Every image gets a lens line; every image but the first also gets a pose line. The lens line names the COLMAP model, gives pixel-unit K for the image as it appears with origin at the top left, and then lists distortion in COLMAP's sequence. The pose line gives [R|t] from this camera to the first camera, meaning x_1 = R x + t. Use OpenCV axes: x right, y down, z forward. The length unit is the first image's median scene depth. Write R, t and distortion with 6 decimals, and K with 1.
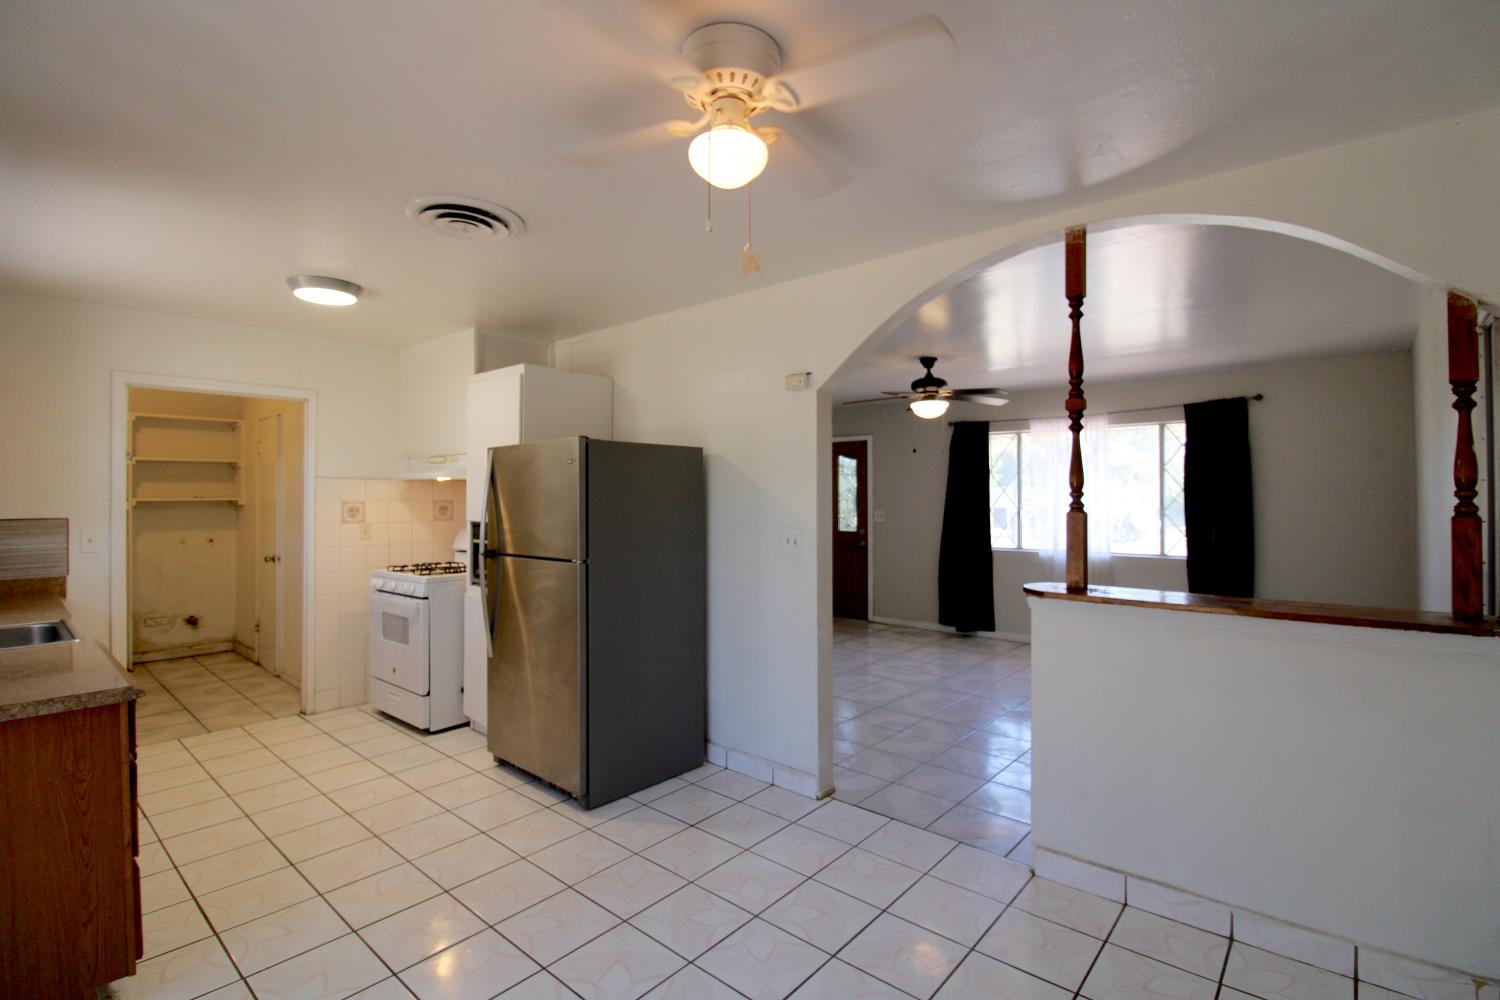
lens RADIAL K [[684.8, 0, 744.6], [0, 684.8, 490.7], [0, 0, 1]] dist [-0.013757, -0.007411]
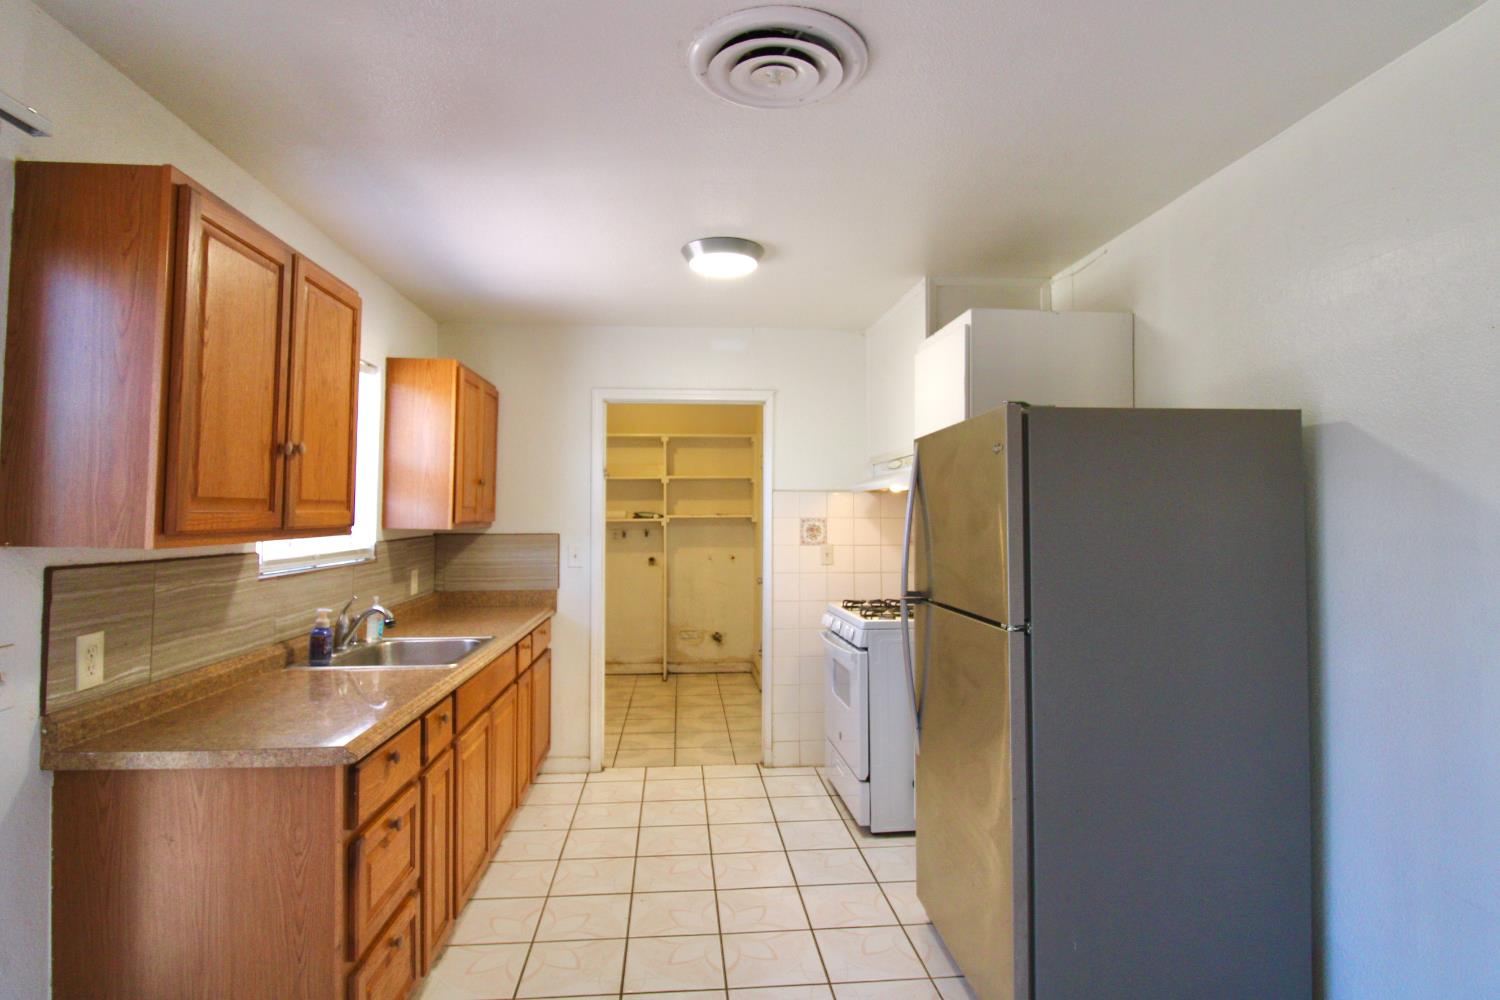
lens RADIAL K [[776.9, 0, 741.2], [0, 776.9, 490.5], [0, 0, 1]] dist [-0.004957, -0.002763]
pose [[0.712572, -0.021544, -0.701268, 0.035402], [0.005622, 0.999672, -0.024999, 0.005133], [0.701577, 0.013871, 0.712459, 0.303090]]
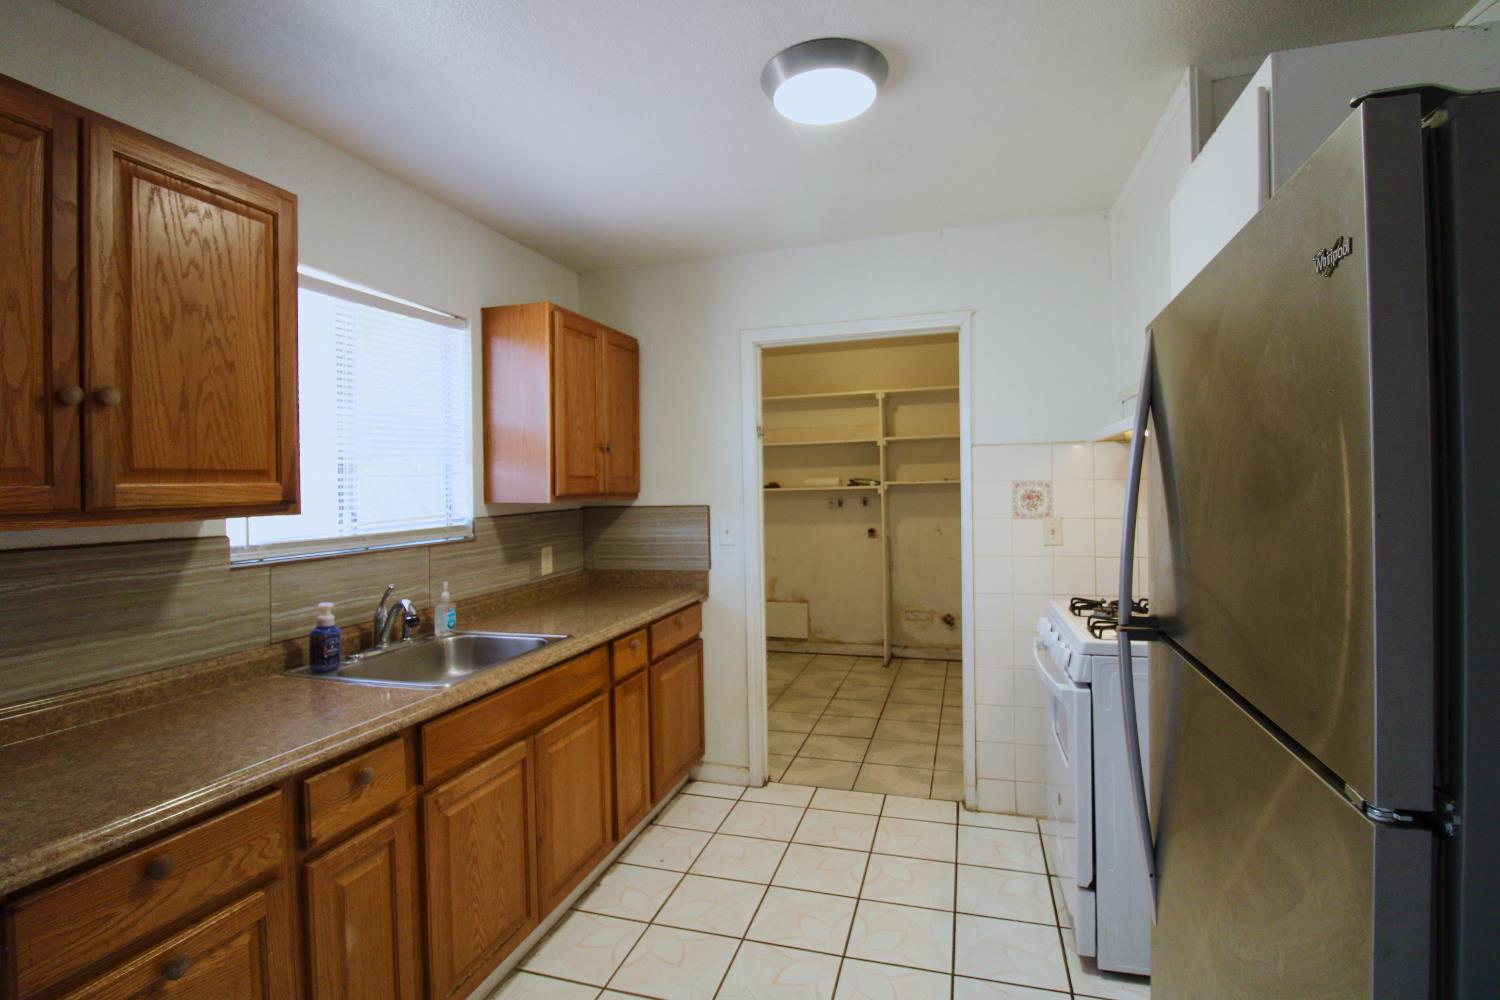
lens RADIAL K [[717.5, 0, 743.5], [0, 717.5, 491.5], [0, 0, 1]] dist [-0.002899, -0.005239]
pose [[0.397955, 0.000429, -0.917405, -0.106032], [0.026588, 0.999574, 0.012000, 0.011079], [0.917020, -0.029168, 0.397774, 0.595557]]
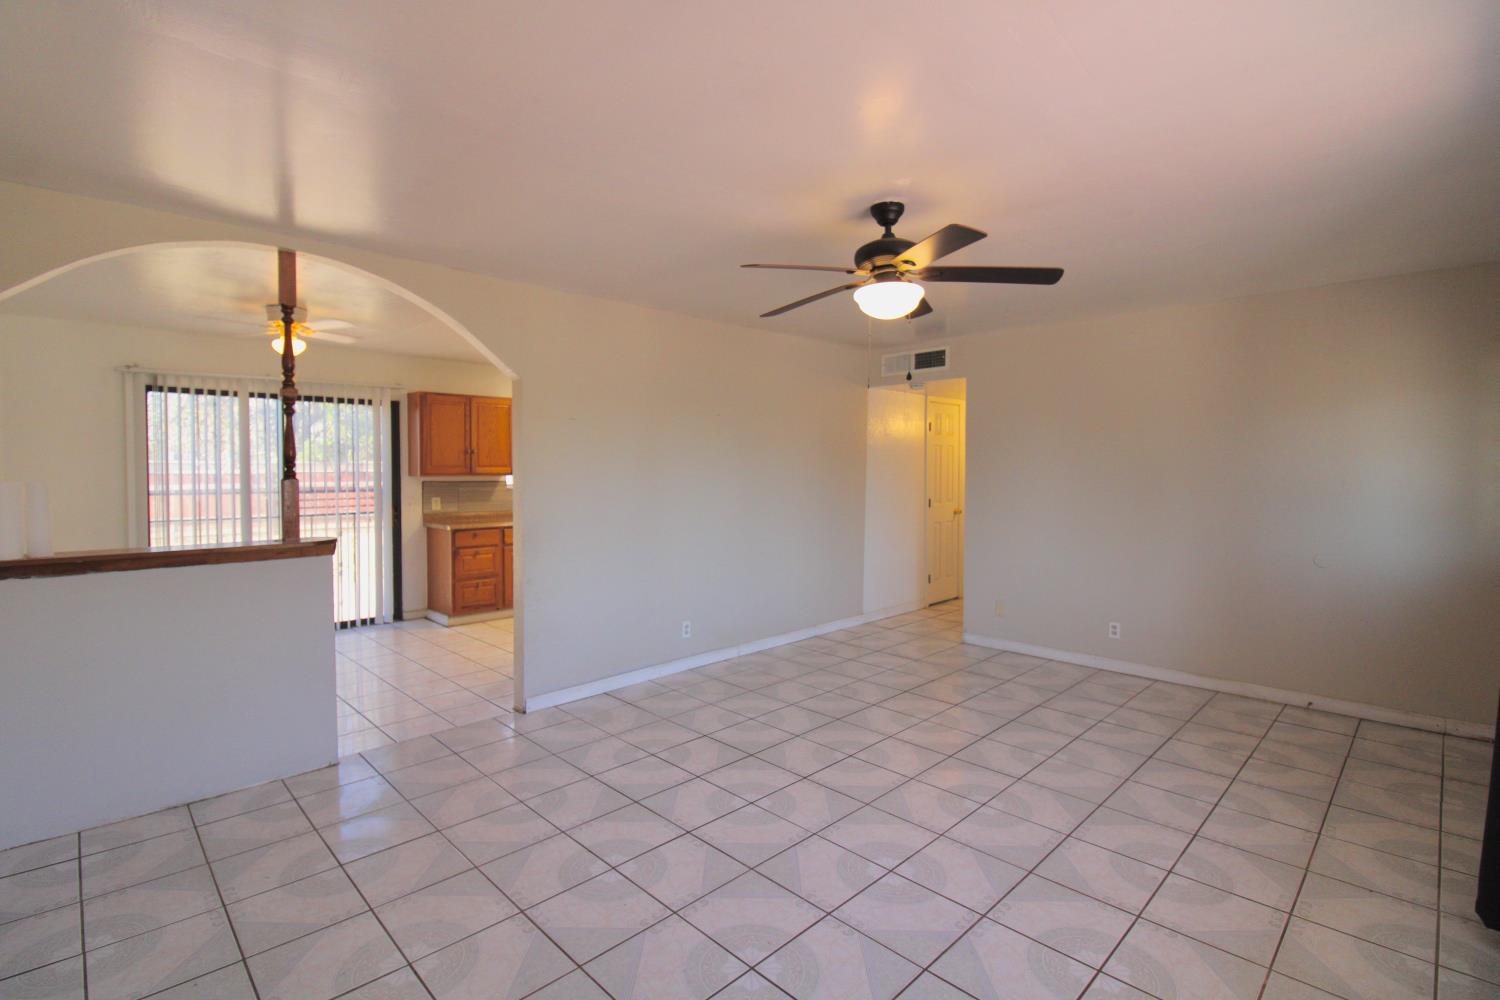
lens RADIAL K [[684.8, 0, 747.2], [0, 684.8, 503.1], [0, 0, 1]] dist [-0.013757, -0.007411]
pose [[-0.063632, 0.044954, -0.996960, 1.051389], [0.008567, 0.998973, 0.044498, 0.019879], [0.997937, -0.005709, -0.063952, 1.204931]]
